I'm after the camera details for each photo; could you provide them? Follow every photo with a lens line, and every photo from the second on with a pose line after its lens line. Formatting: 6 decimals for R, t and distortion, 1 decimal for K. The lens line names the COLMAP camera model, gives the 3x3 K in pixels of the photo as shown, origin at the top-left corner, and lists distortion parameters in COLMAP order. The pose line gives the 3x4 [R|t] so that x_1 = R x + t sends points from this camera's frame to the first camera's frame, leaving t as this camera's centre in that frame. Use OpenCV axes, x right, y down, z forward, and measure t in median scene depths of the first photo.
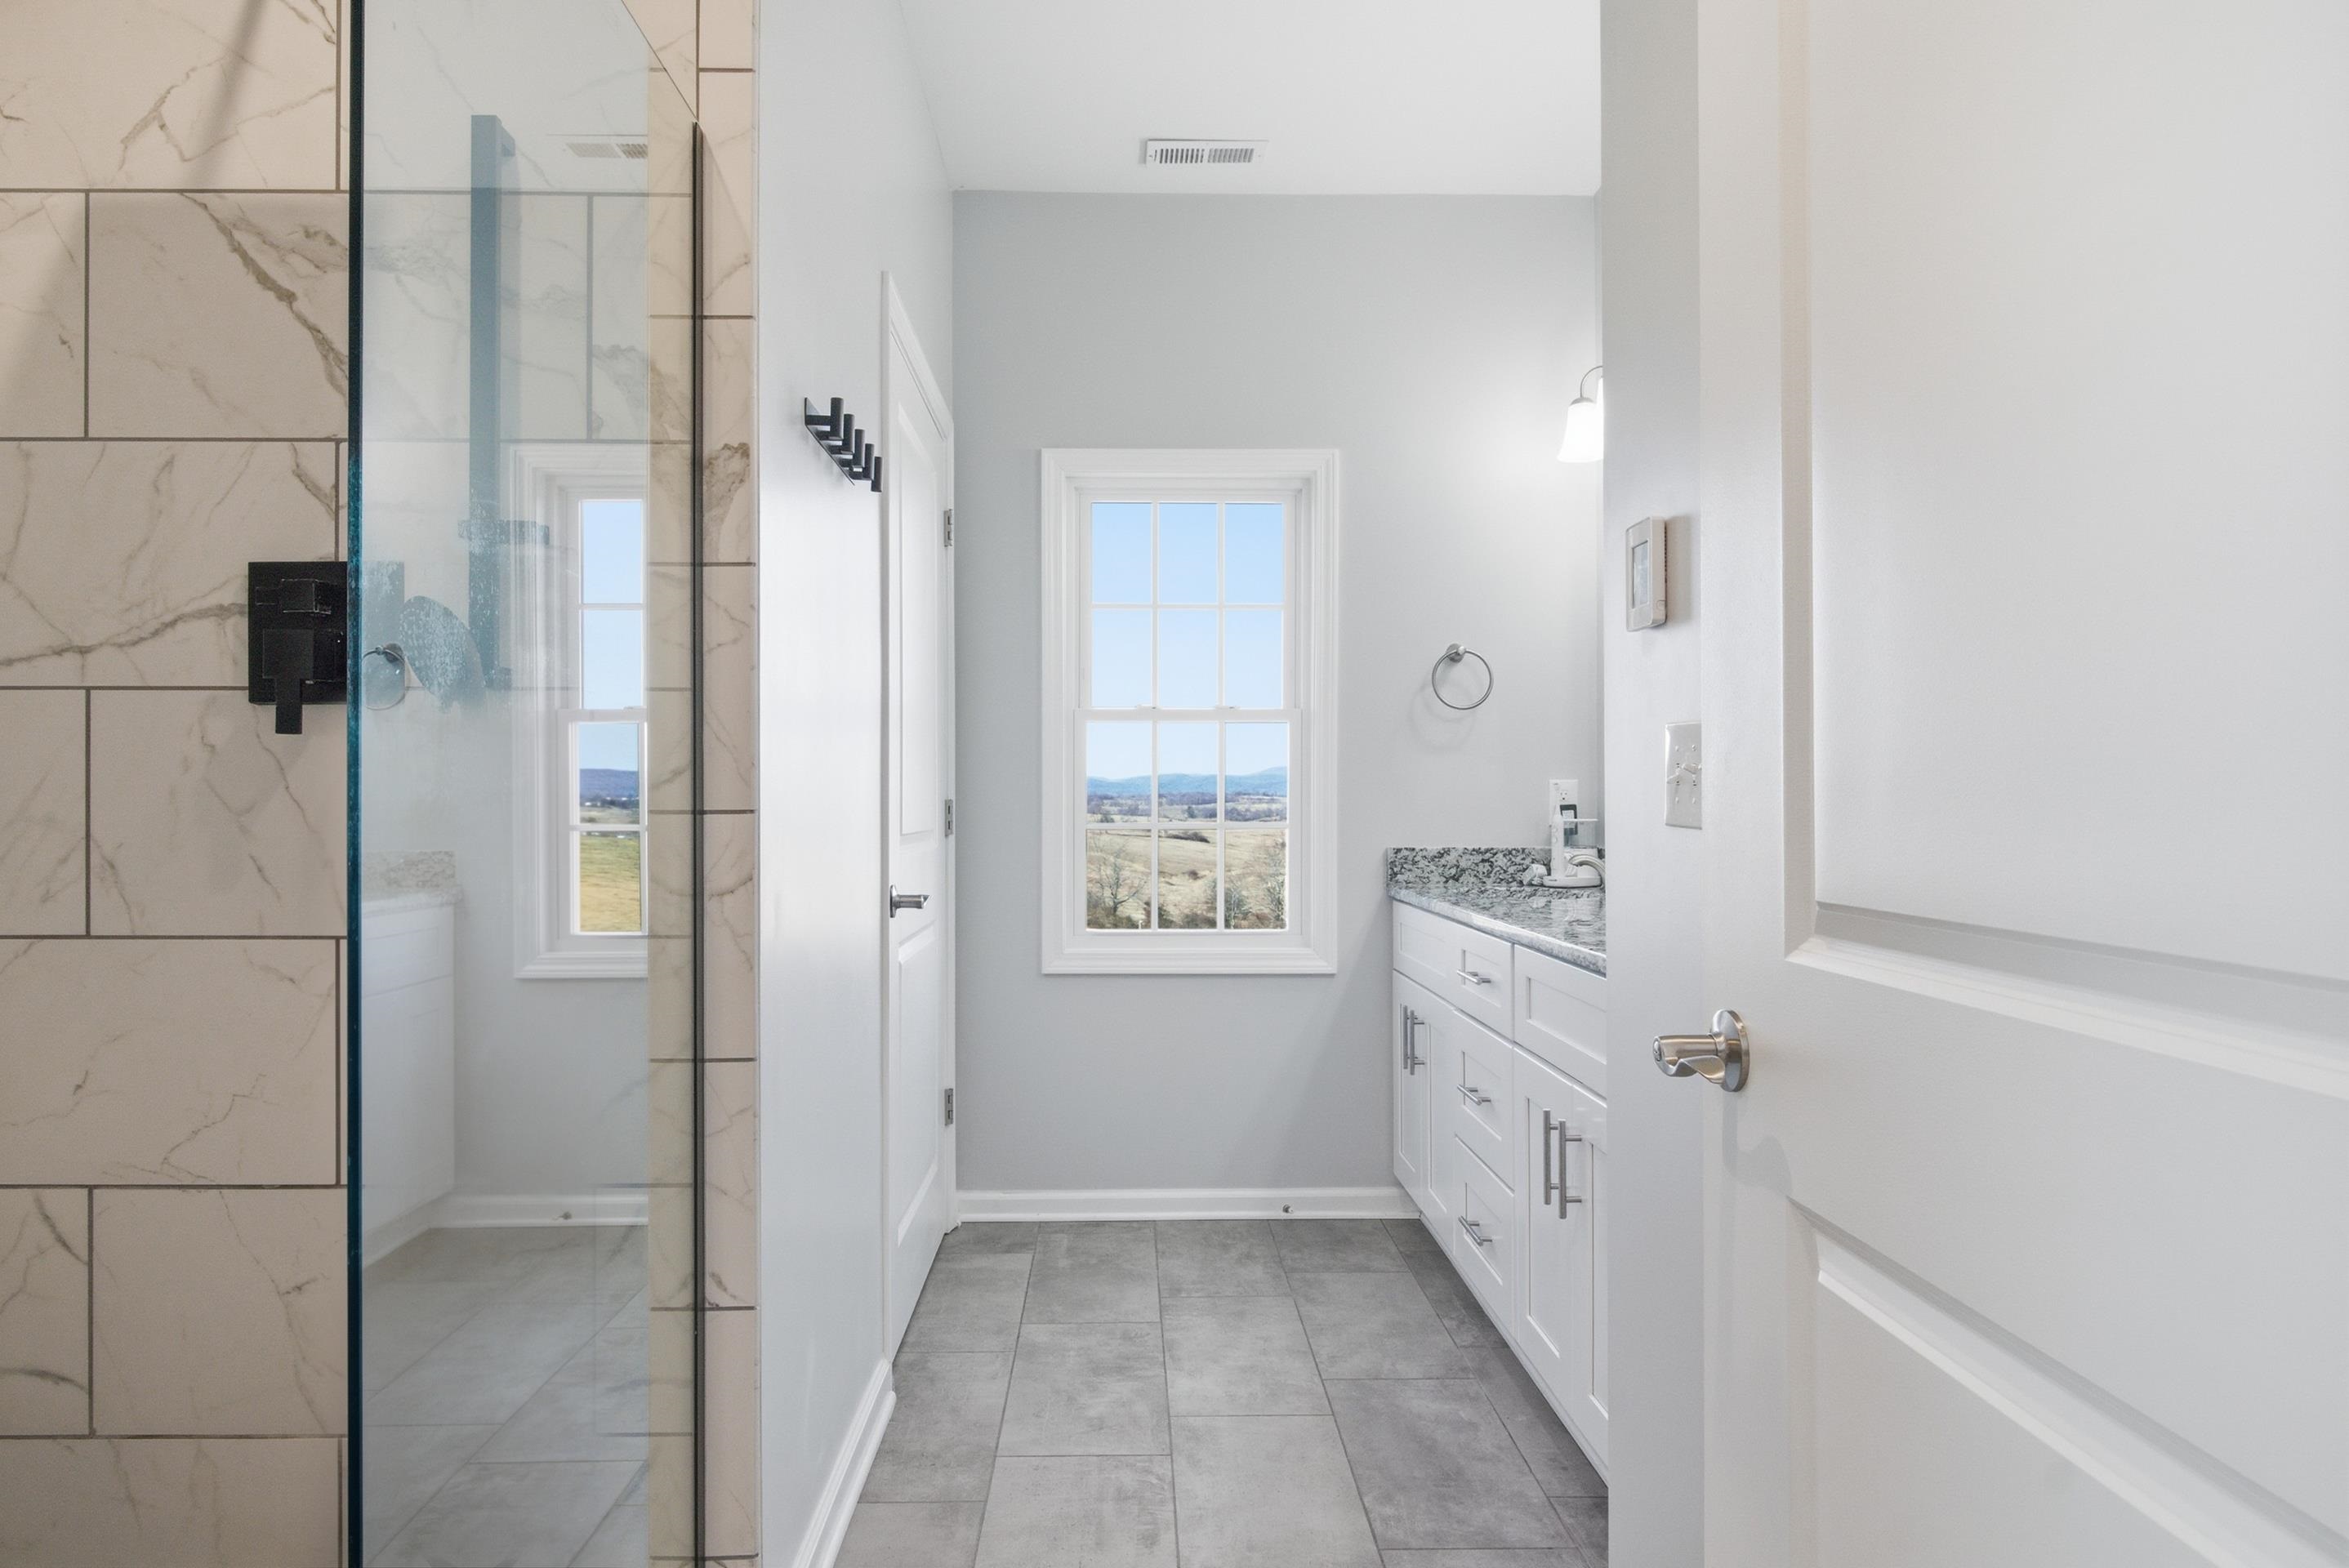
lens RADIAL K [[1400.8, 0, 1151.7], [0, 1400.8, 782.7], [0, 0, 1]] dist [0.002674, -0.000066]
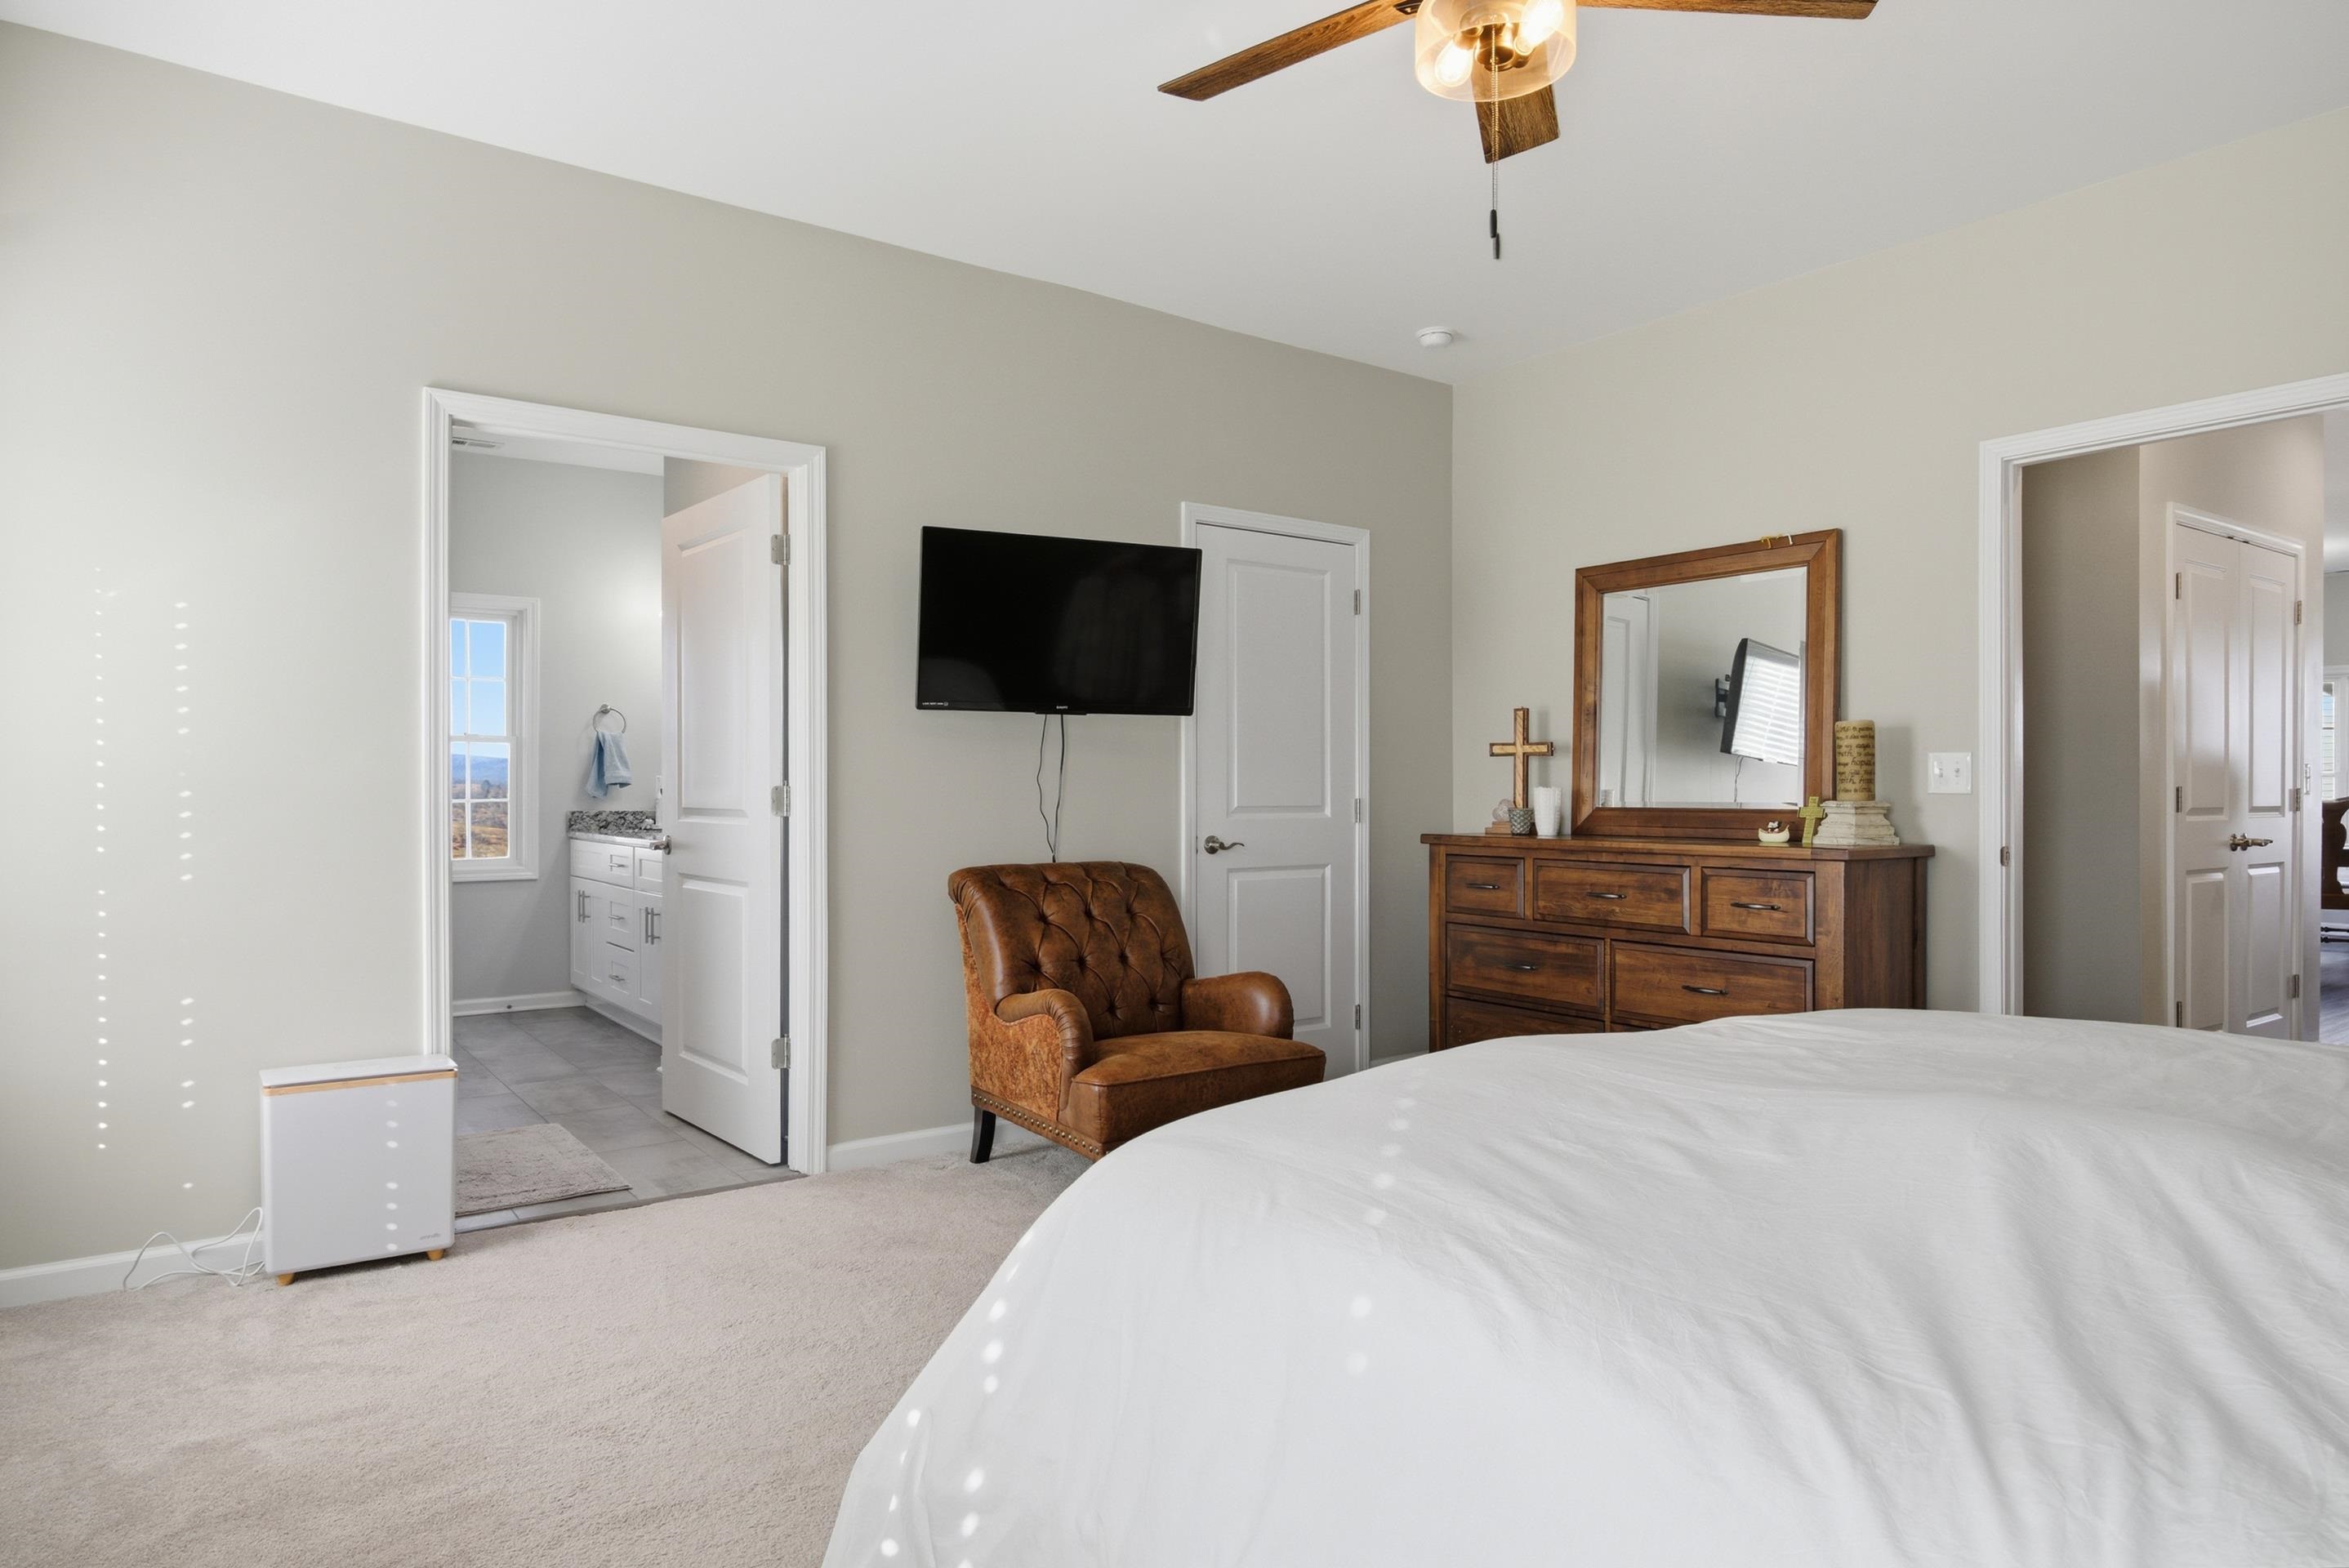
lens RADIAL K [[1400.8, 0, 1151.7], [0, 1400.8, 782.7], [0, 0, 1]] dist [0.002674, -0.000066]
pose [[0.826500, -0.000475, 0.562937, -0.246686], [-0.007325, 0.999906, 0.011598, -0.020160], [-0.562890, -0.013709, 0.826418, -1.013946]]
